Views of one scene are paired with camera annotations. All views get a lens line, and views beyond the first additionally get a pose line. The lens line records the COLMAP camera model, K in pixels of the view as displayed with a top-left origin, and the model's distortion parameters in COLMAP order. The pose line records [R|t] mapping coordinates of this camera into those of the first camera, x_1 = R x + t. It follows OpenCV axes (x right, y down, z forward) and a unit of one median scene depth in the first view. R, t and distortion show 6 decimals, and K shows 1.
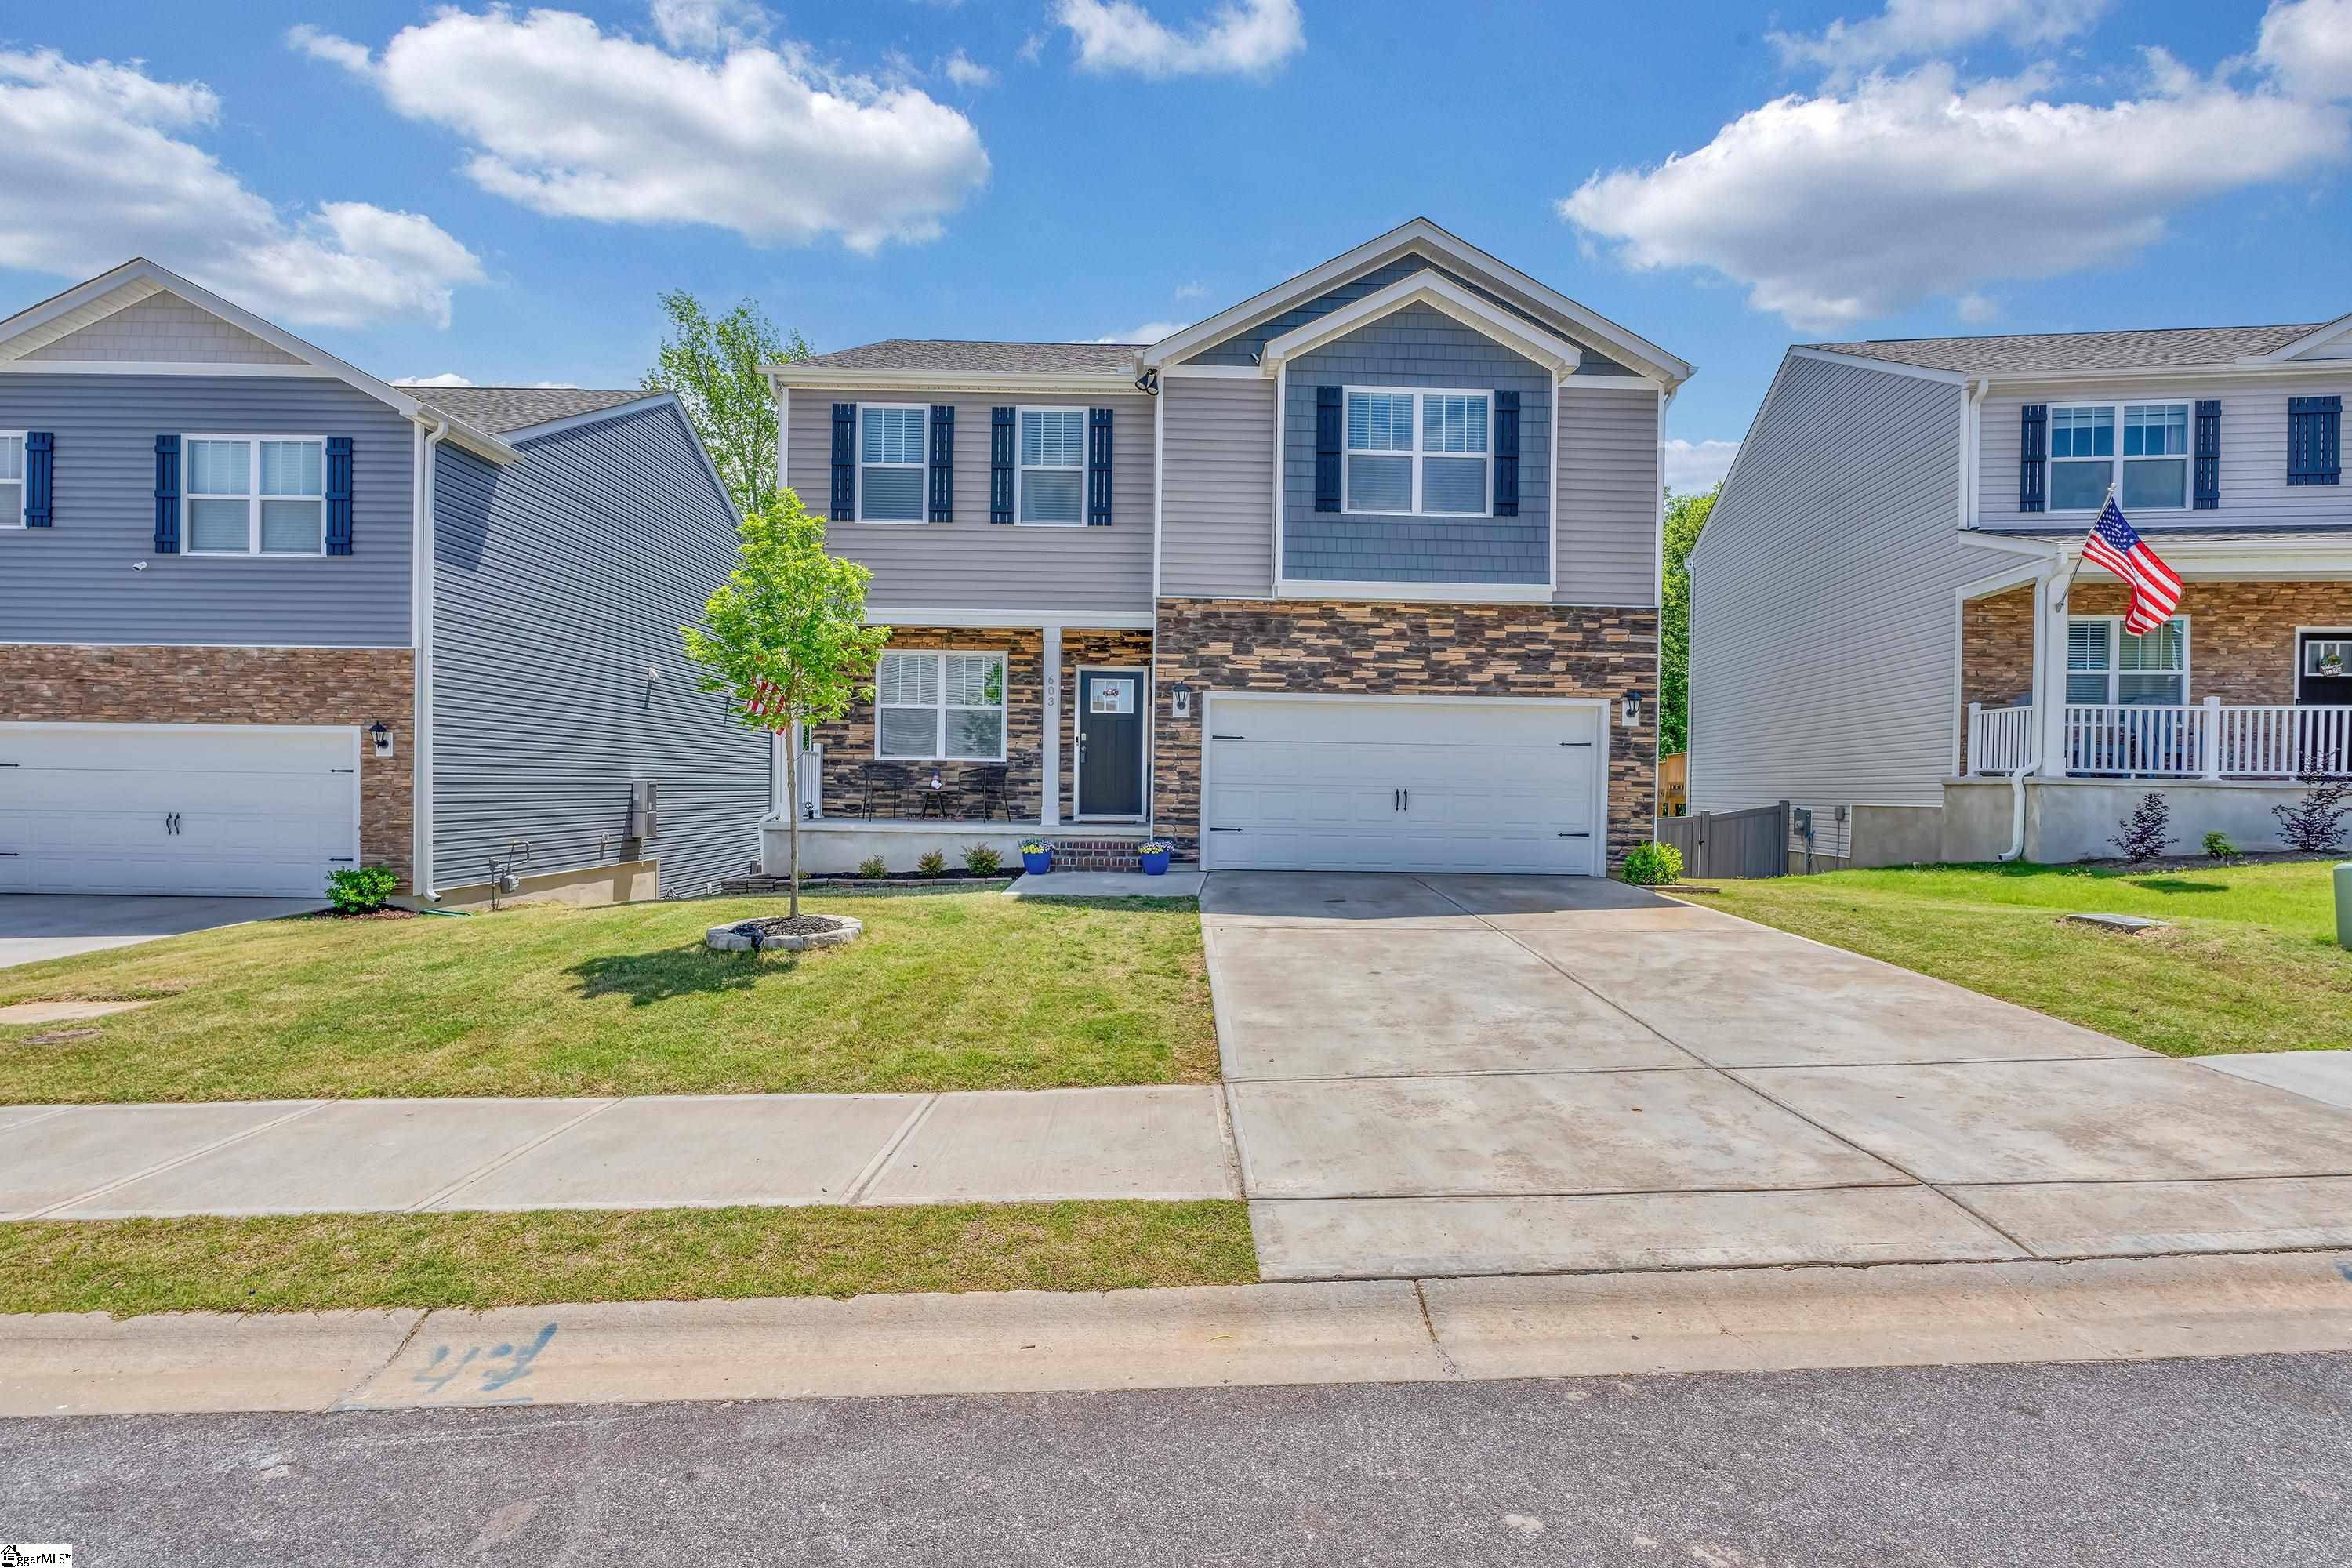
lens RADIAL K [[1079.2, 0, 1176.0], [0, 1079.2, 784.0], [0, 0, 1]] dist [-0.001136, -0.000491]
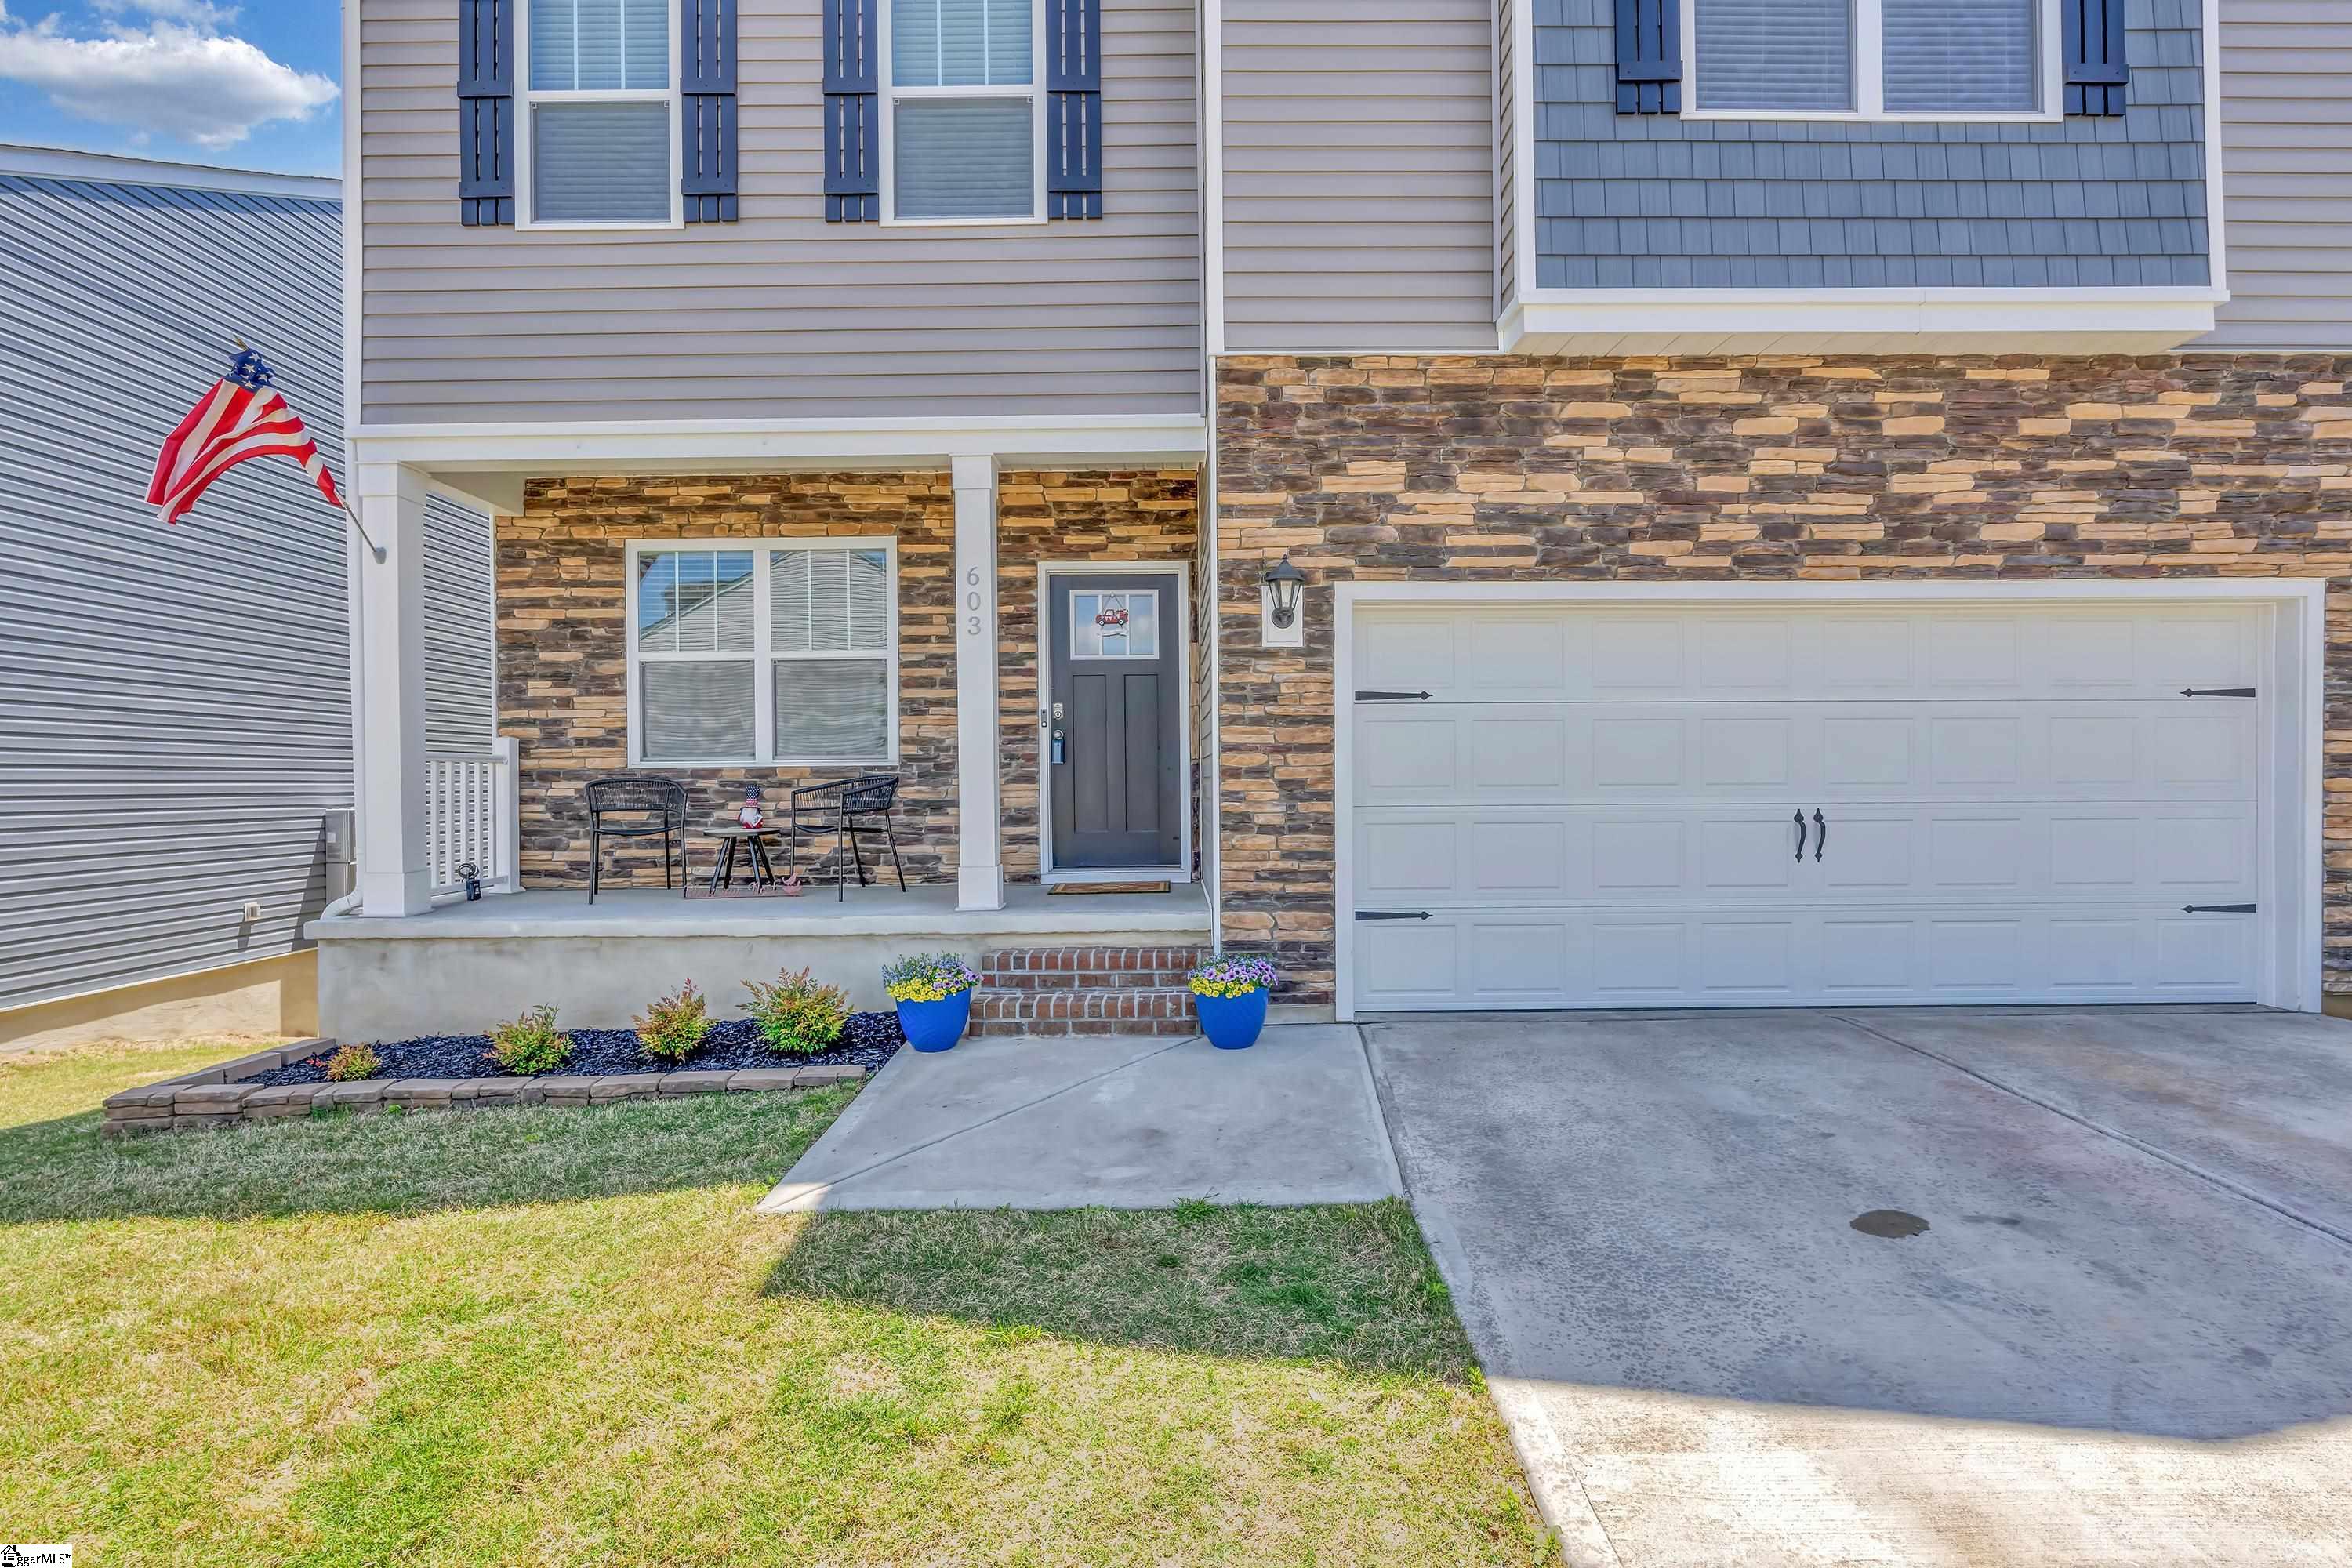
lens RADIAL K [[1079.2, 0, 1176.0], [0, 1079.2, 784.0], [0, 0, 1]] dist [-0.001136, -0.000491]
pose [[0.999662, -0.024022, -0.009950, -0.032558], [0.024046, 0.999708, 0.002294, -0.012018], [0.009892, -0.002533, 0.999948, 0.588115]]
